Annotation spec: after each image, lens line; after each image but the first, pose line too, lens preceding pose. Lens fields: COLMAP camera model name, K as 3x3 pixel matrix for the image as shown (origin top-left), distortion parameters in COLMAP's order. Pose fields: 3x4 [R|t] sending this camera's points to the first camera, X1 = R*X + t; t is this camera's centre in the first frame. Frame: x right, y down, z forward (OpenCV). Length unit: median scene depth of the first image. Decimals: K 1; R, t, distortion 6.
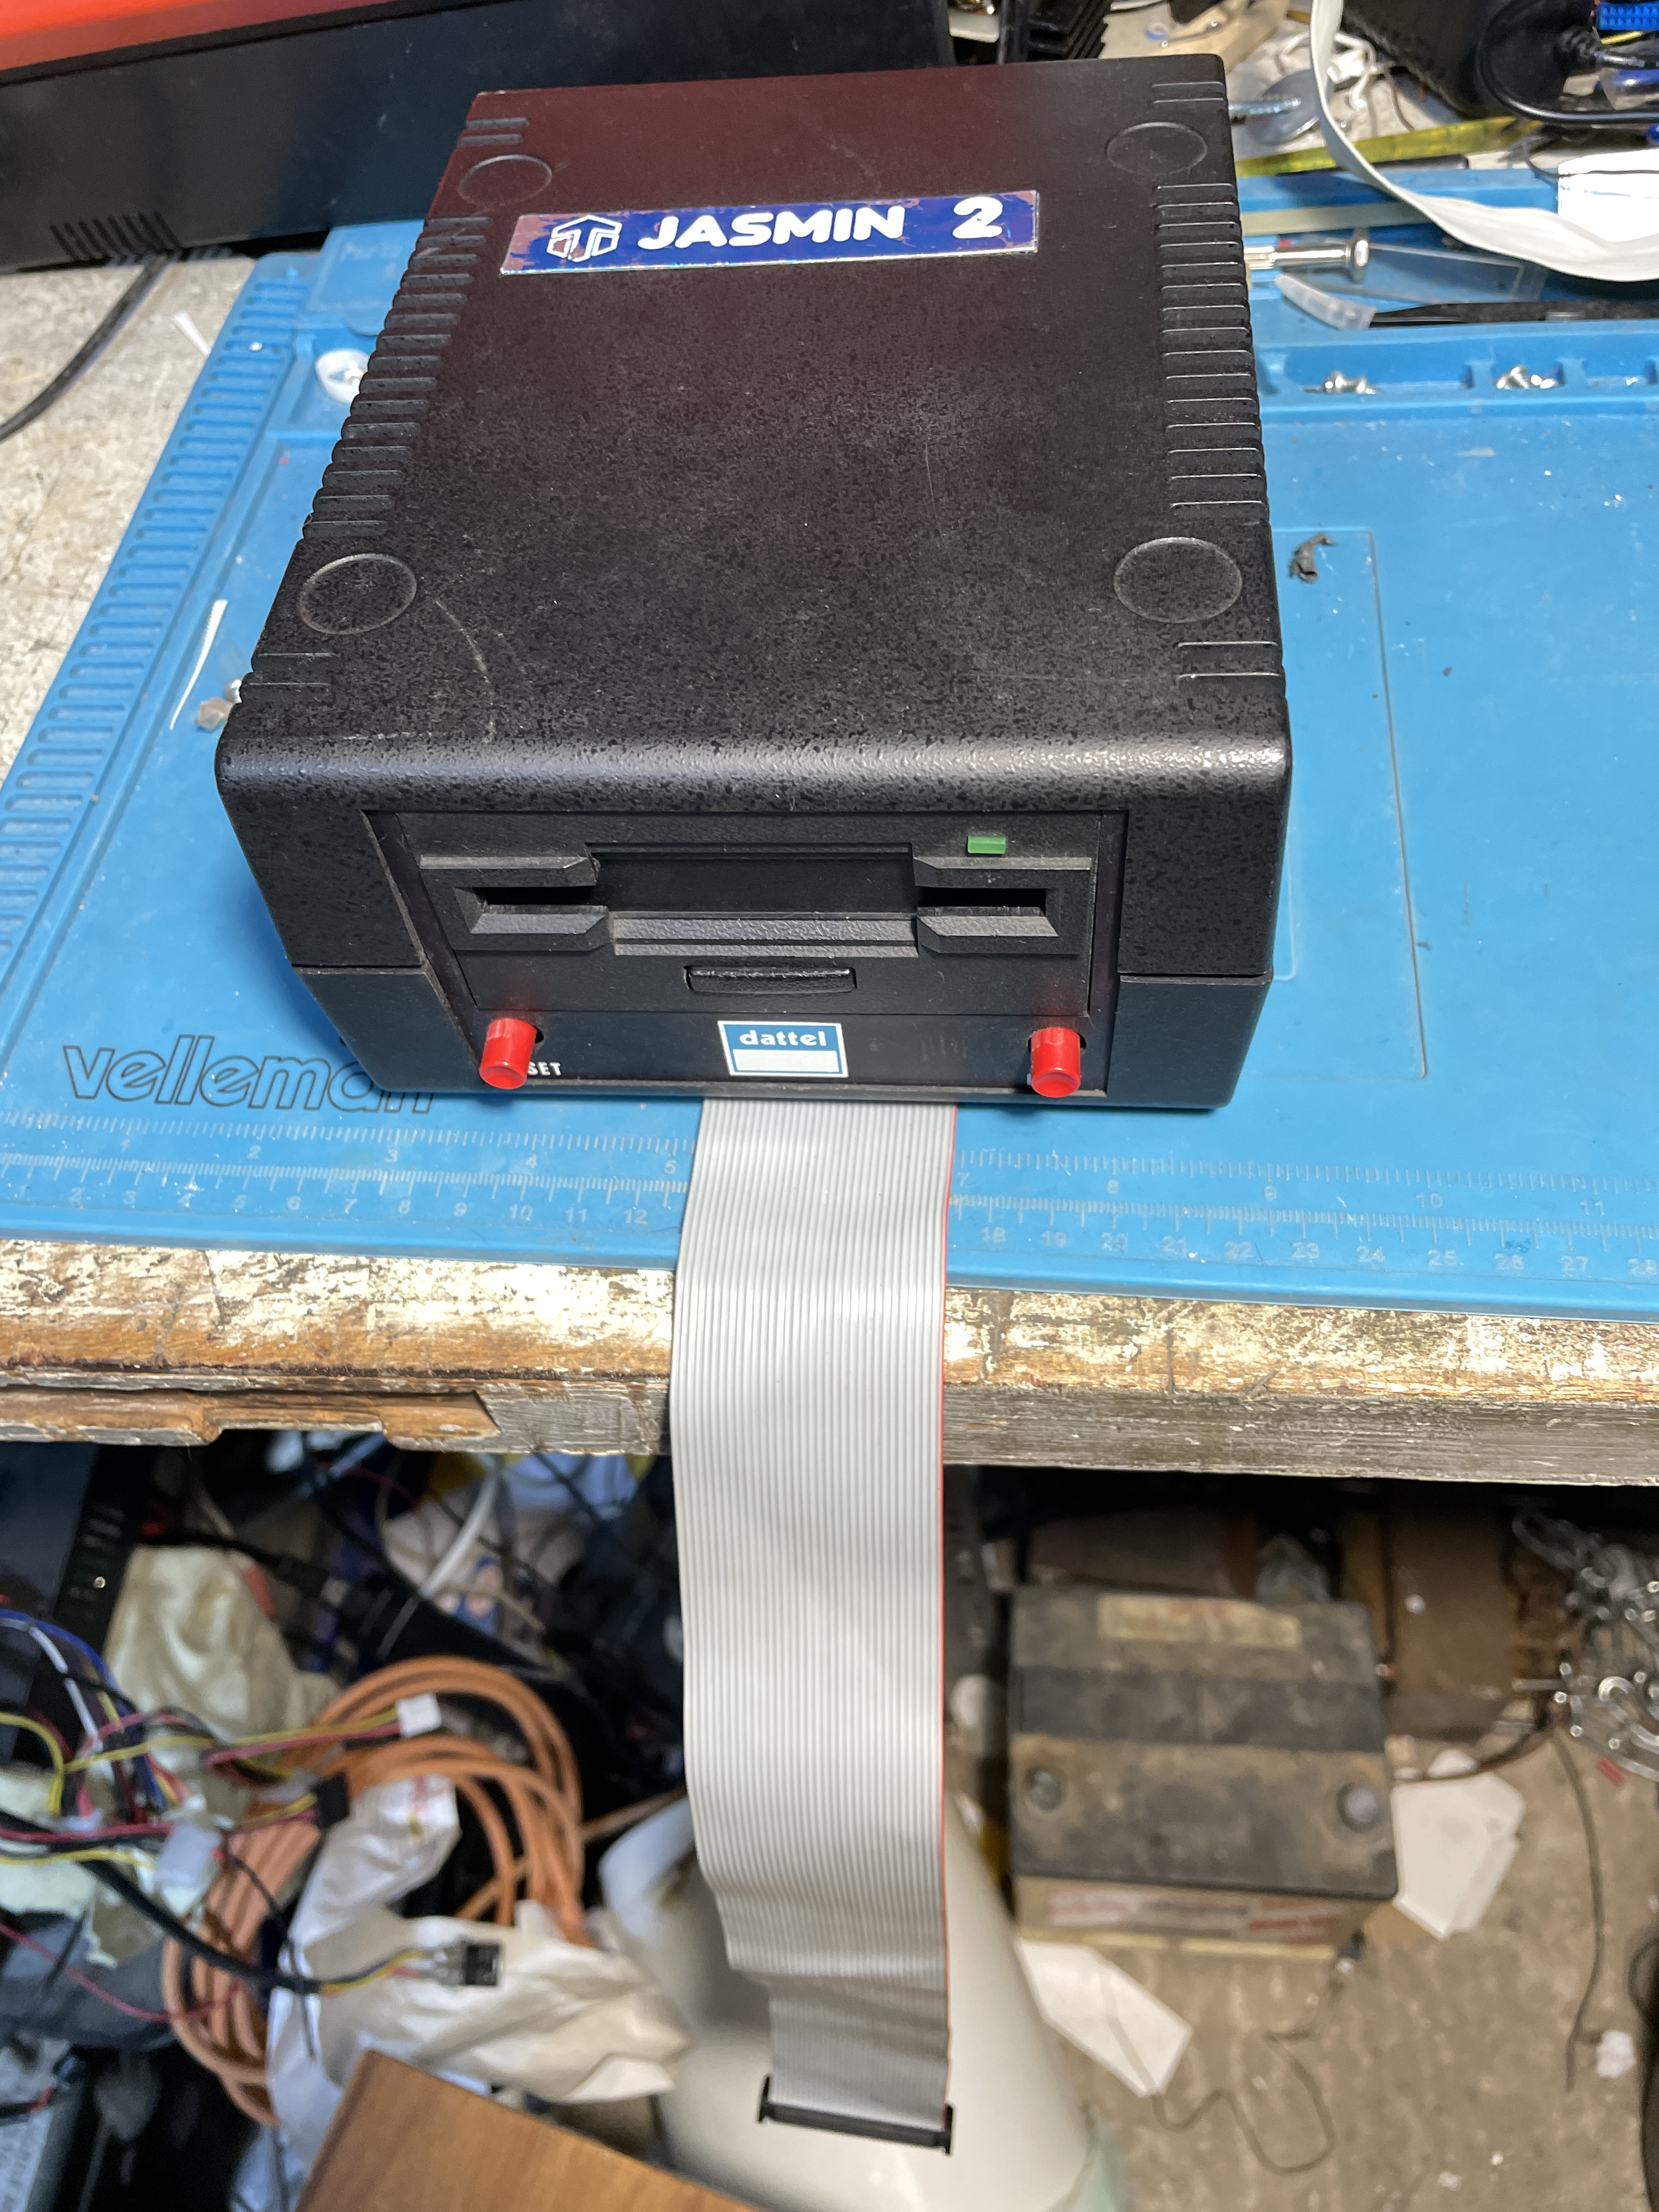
lens RADIAL K [[1732.4, 0, 814.5], [0, 1732.4, 1072.0], [0, 0, 1]] dist [0.060020, -0.105404]
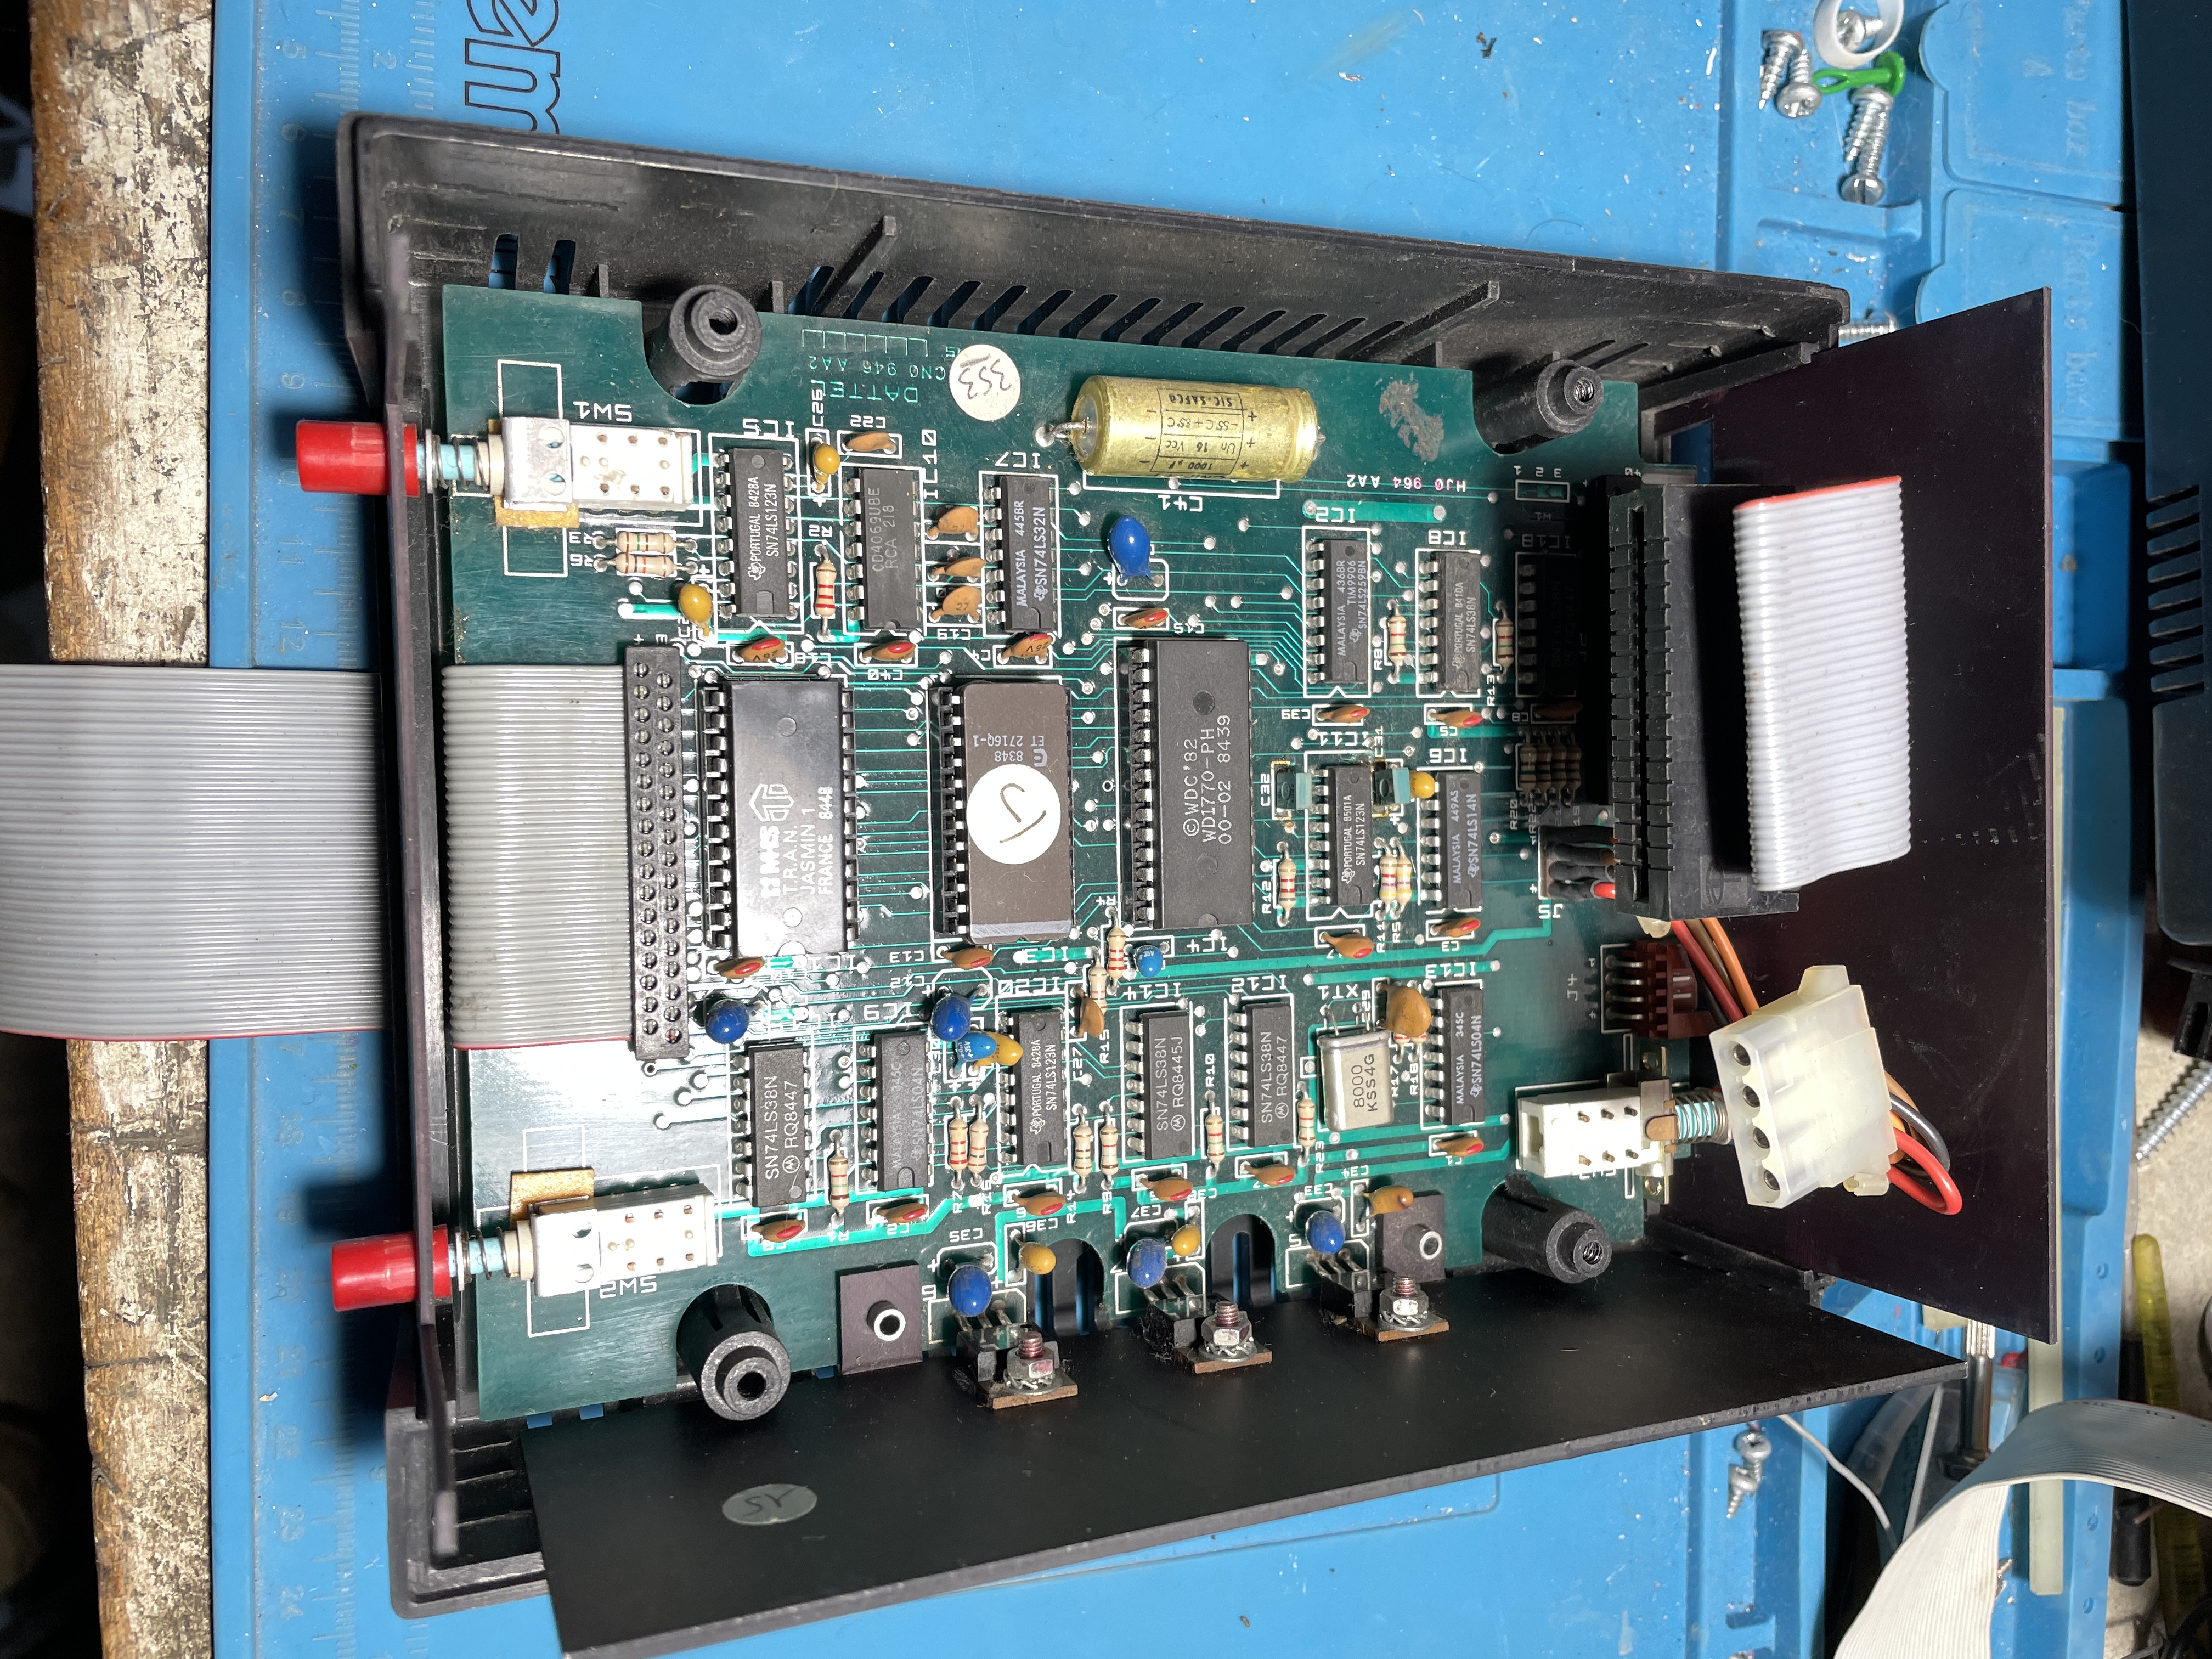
lens RADIAL K [[1732.4, 0, 1115.9], [0, 1732.4, 846.9], [0, 0, 1]] dist [0.060020, -0.105404]
pose [[0.049482, 0.985562, 0.161924, -0.112190], [-0.971126, 0.009593, 0.238375, -0.402124], [0.233380, -0.169044, 0.957579, 0.353321]]
